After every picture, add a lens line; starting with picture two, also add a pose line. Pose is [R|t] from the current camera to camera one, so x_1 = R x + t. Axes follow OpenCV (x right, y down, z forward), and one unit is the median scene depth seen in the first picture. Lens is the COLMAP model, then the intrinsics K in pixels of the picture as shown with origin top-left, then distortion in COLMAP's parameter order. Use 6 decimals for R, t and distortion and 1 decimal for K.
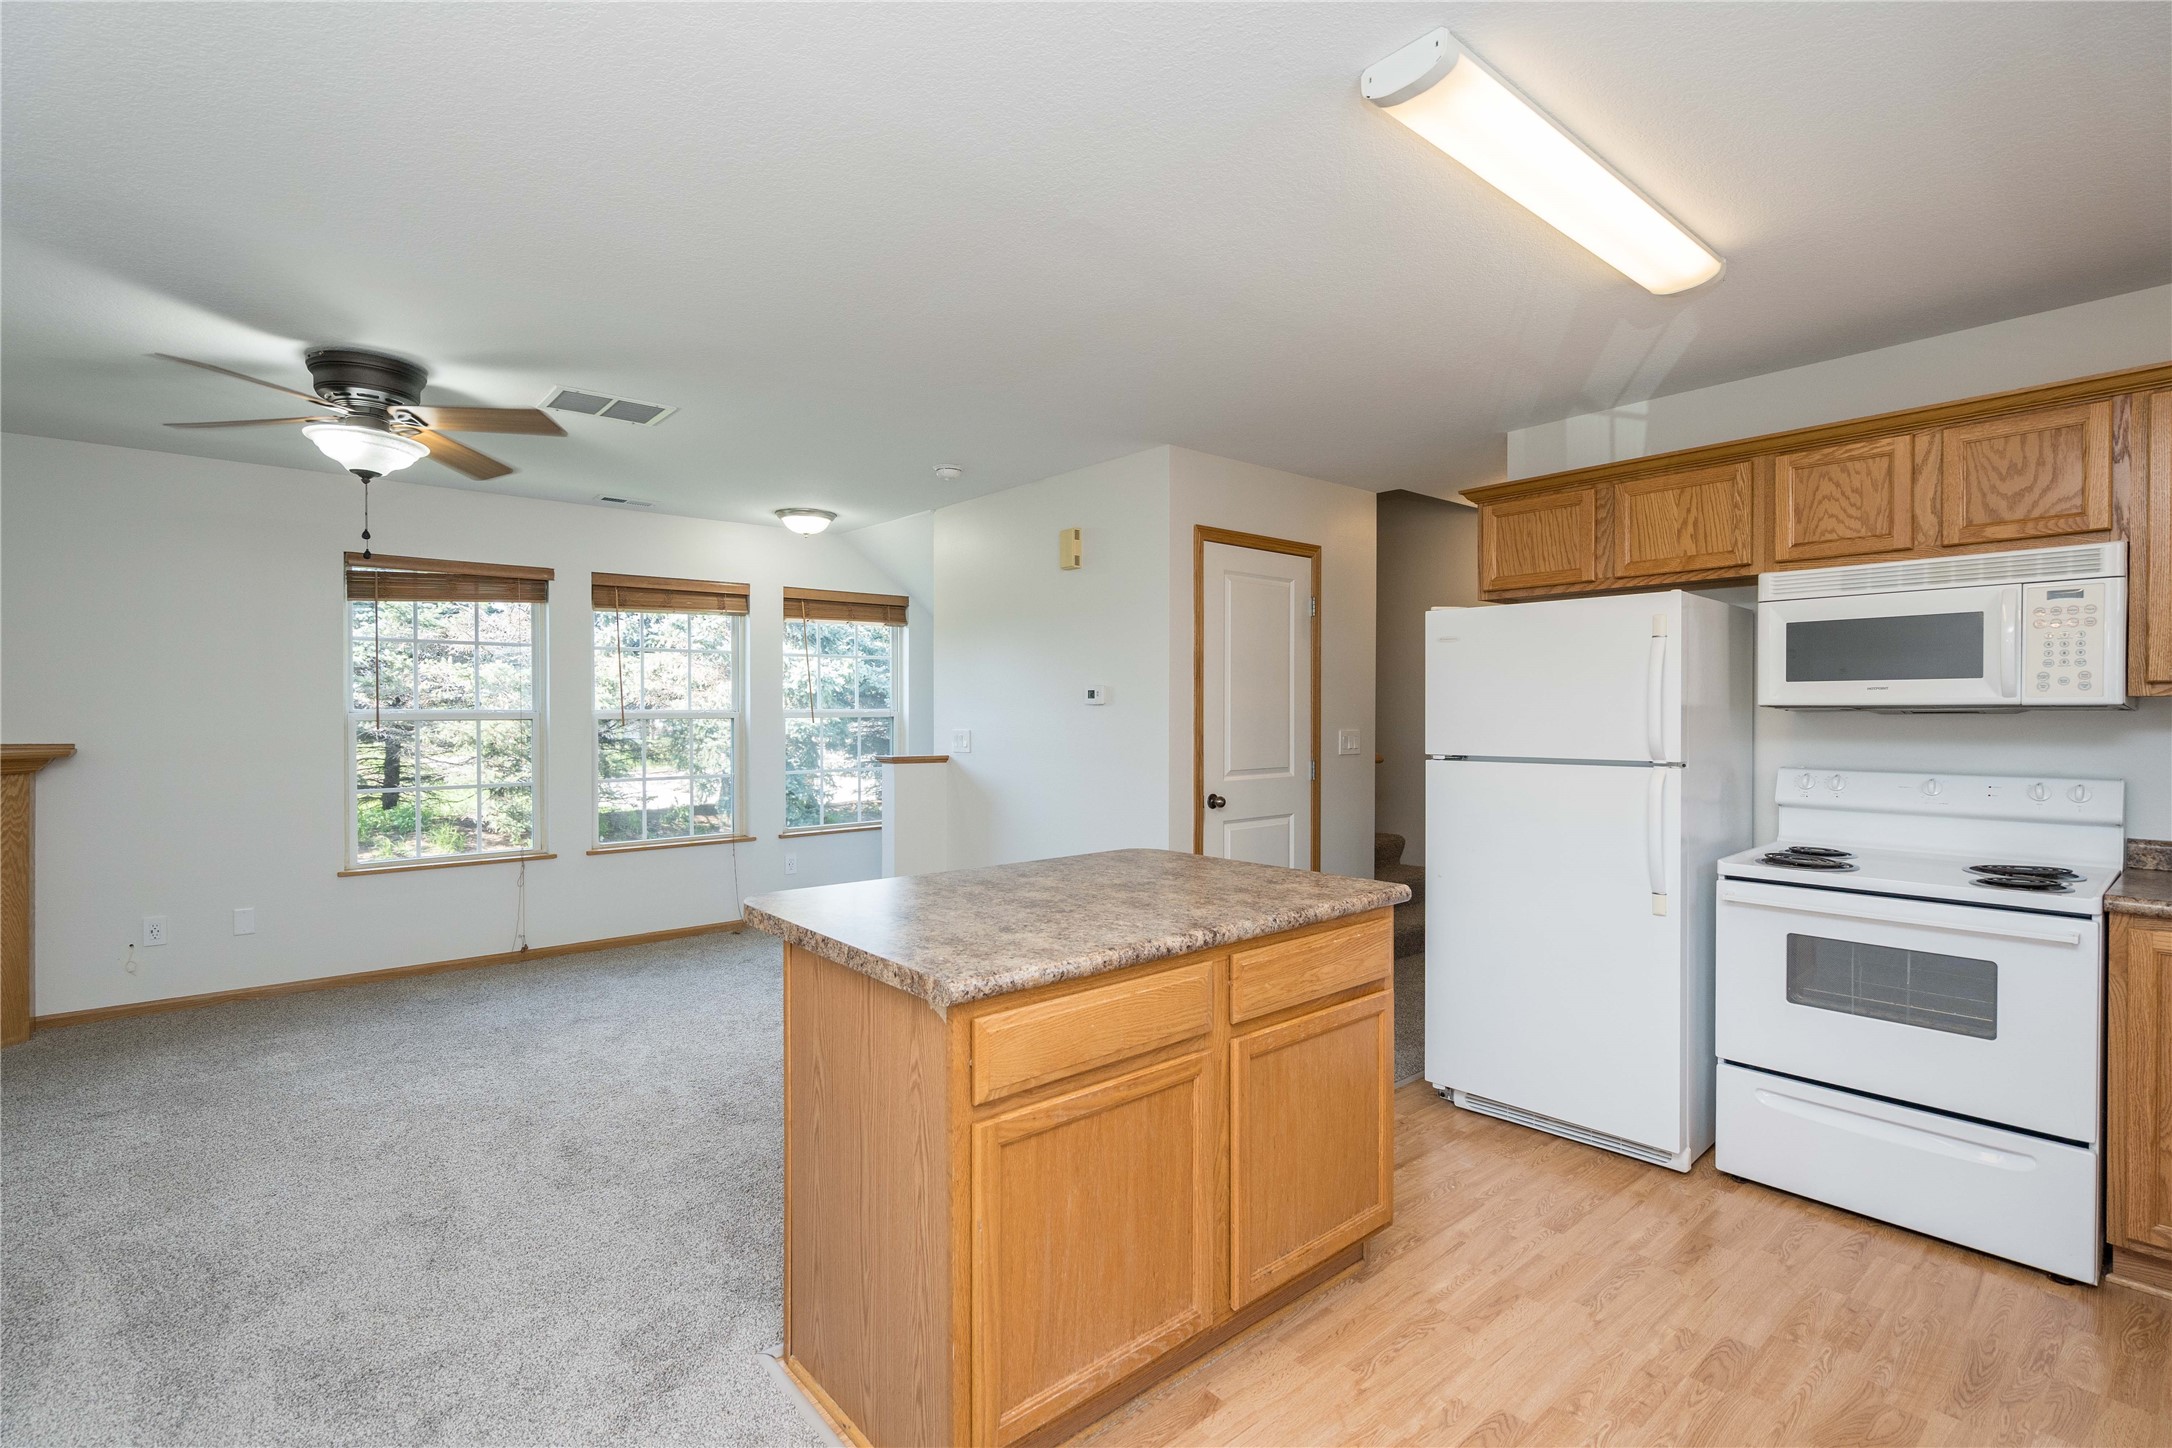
lens RADIAL K [[999.7, 0, 1079.3], [0, 999.7, 722.2], [0, 0, 1]] dist [-0.002875, 0.001860]
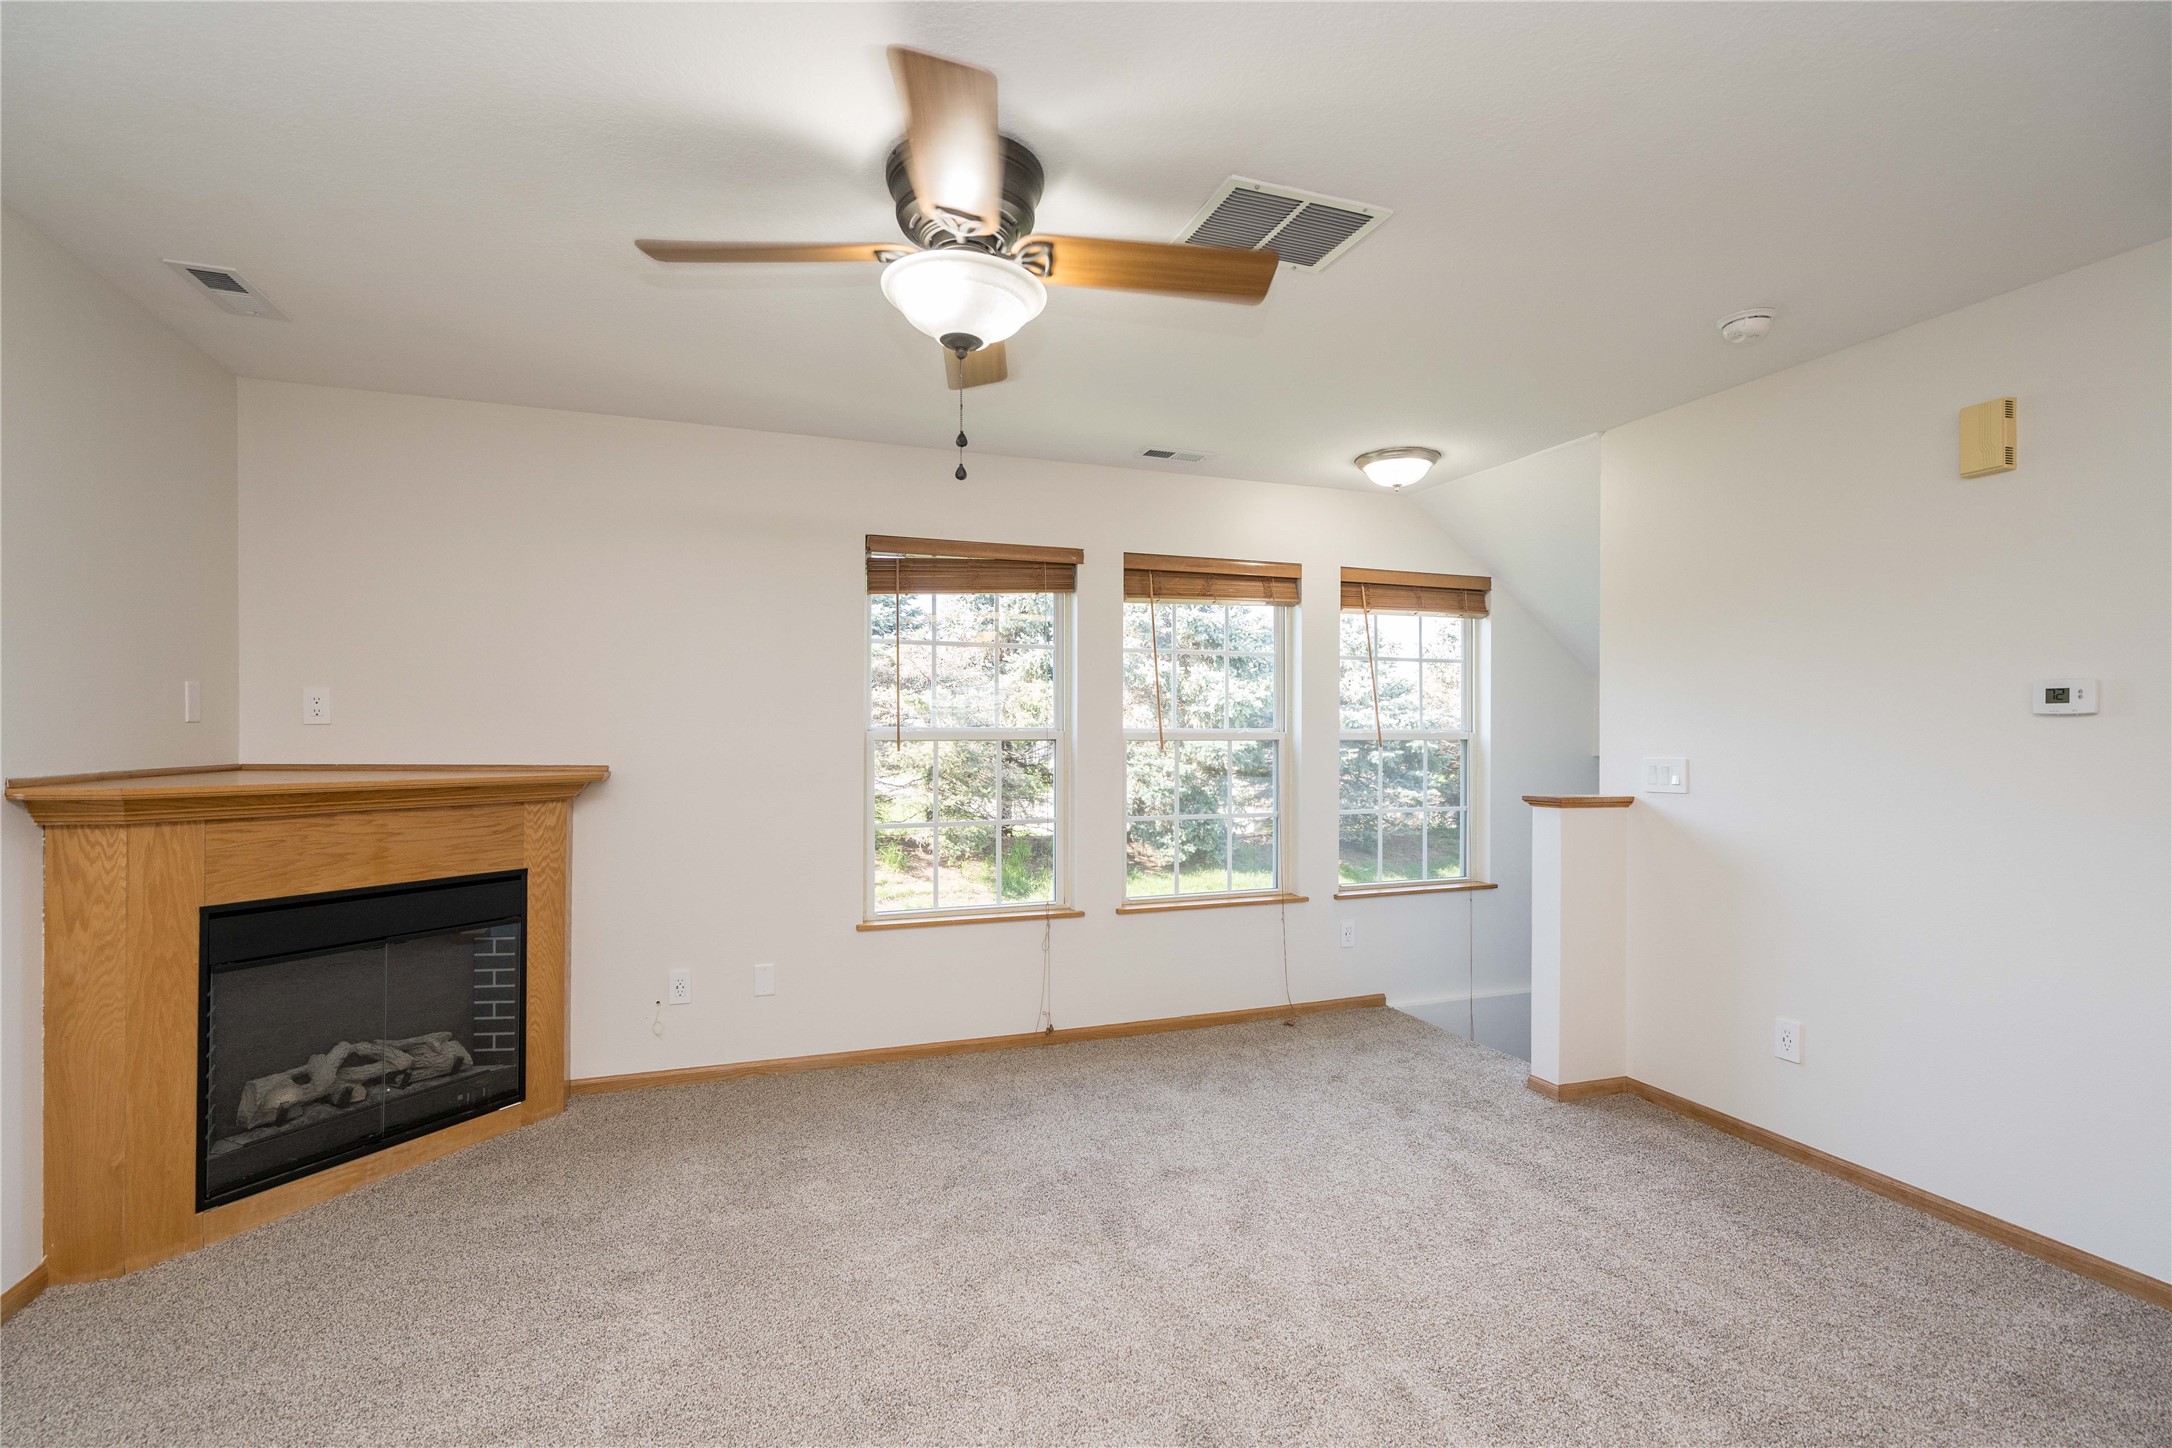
lens RADIAL K [[999.7, 0, 1076.8], [0, 999.7, 741.0], [0, 0, 1]] dist [-0.002875, 0.001860]
pose [[0.936049, 0.003561, -0.351852, -0.249103], [-0.006495, 0.999953, -0.007159, 0.003679], [0.351810, 0.008986, 0.936028, 0.257085]]
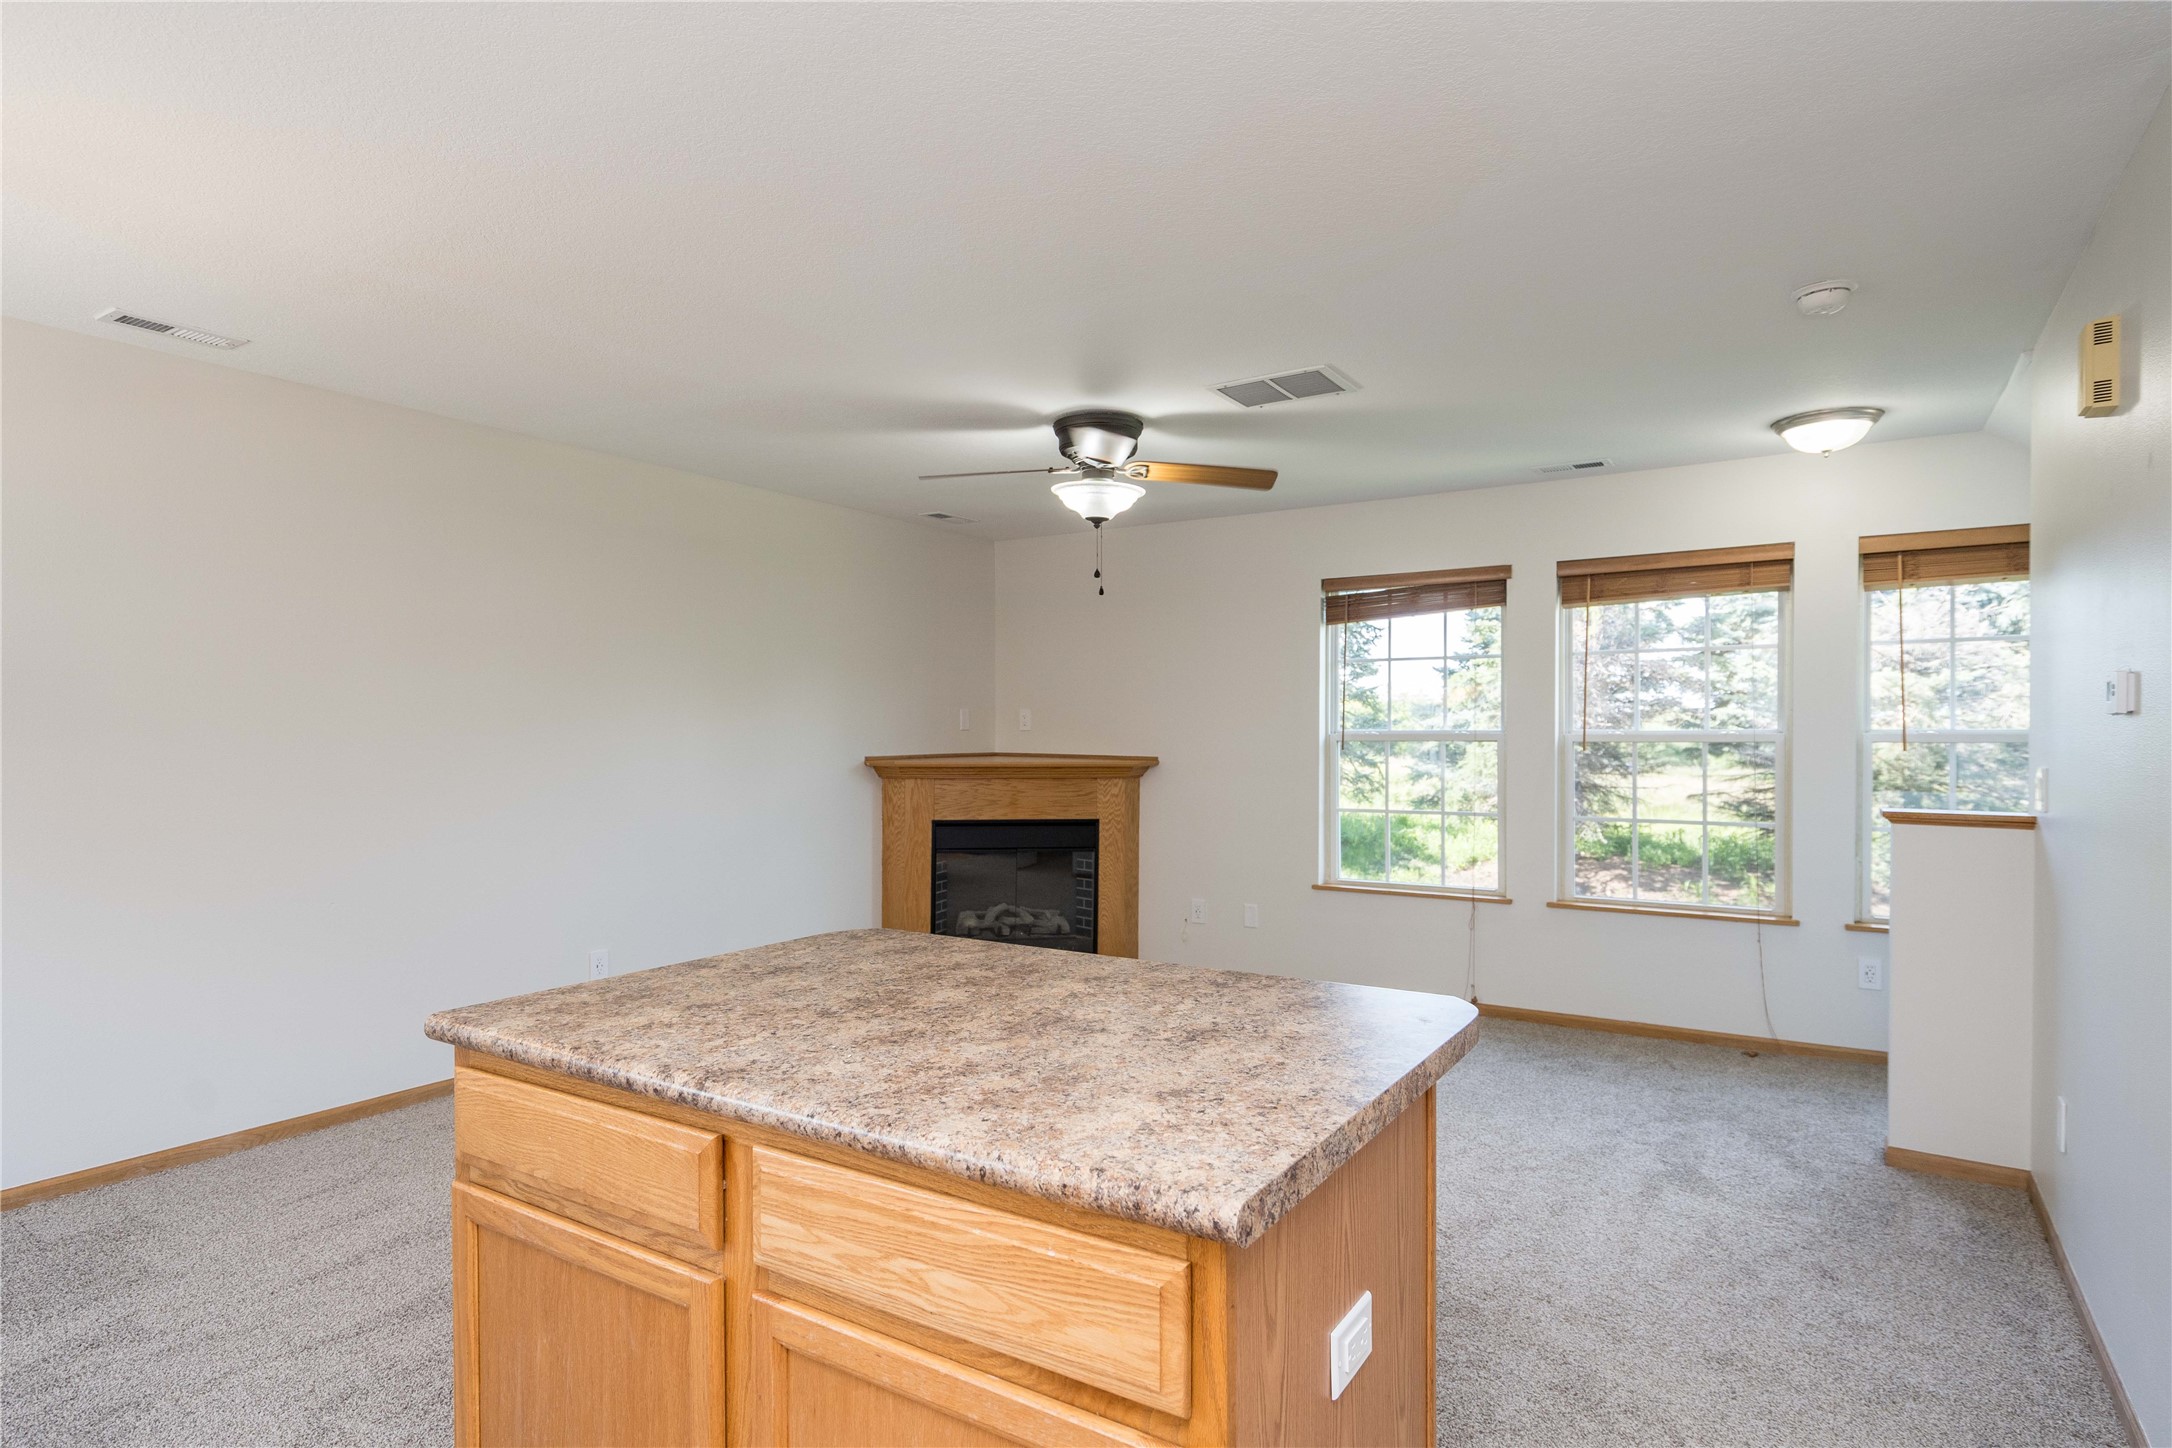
lens RADIAL K [[1157.4, 0, 1081.1], [0, 1157.4, 734.3], [0, 0, 1]] dist [0.008633, -0.000857]
pose [[0.294617, 0.002134, -0.955613, 0.308760], [-0.011384, 0.999934, -0.001277, -0.002996], [0.955548, 0.011255, 0.294622, 0.353577]]
